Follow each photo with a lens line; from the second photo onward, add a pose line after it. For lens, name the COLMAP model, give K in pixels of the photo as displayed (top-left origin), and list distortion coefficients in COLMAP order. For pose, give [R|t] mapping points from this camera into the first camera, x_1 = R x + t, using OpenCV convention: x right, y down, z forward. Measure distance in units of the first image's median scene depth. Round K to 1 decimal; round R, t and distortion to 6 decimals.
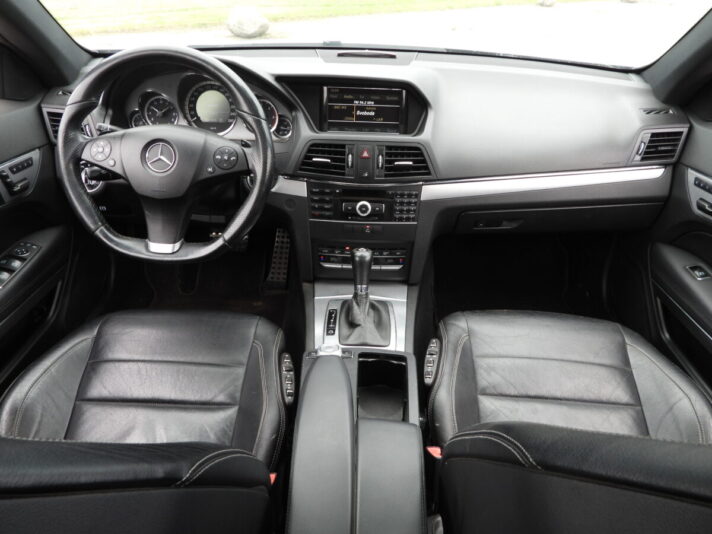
lens RADIAL K [[503.0, 0, 356.0], [0, 503.0, 267.0], [0, 0, 1]] dist [0.005271, 0.002086]
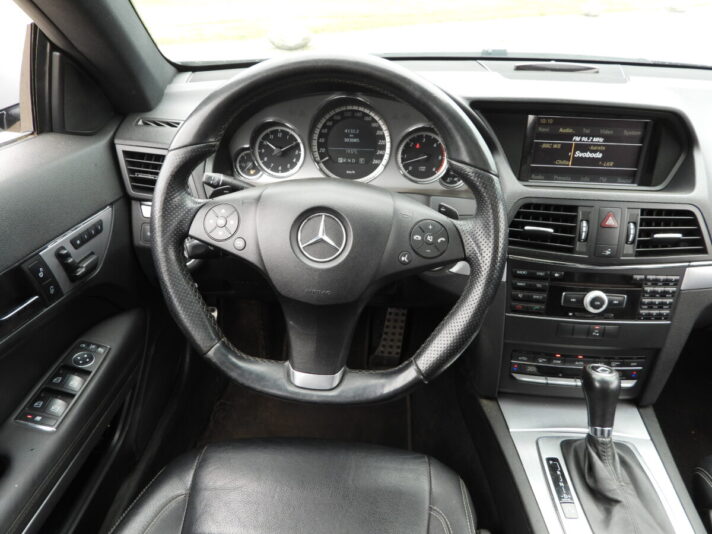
lens RADIAL K [[493.7, 0, 356.0], [0, 493.7, 267.0], [0, 0, 1]] dist [0.001686, -0.001463]
pose [[0.999393, 0.014930, -0.031484, -0.277118], [-0.015407, 0.999769, -0.014964, -0.146826], [0.031253, 0.015440, 0.999392, 0.347932]]
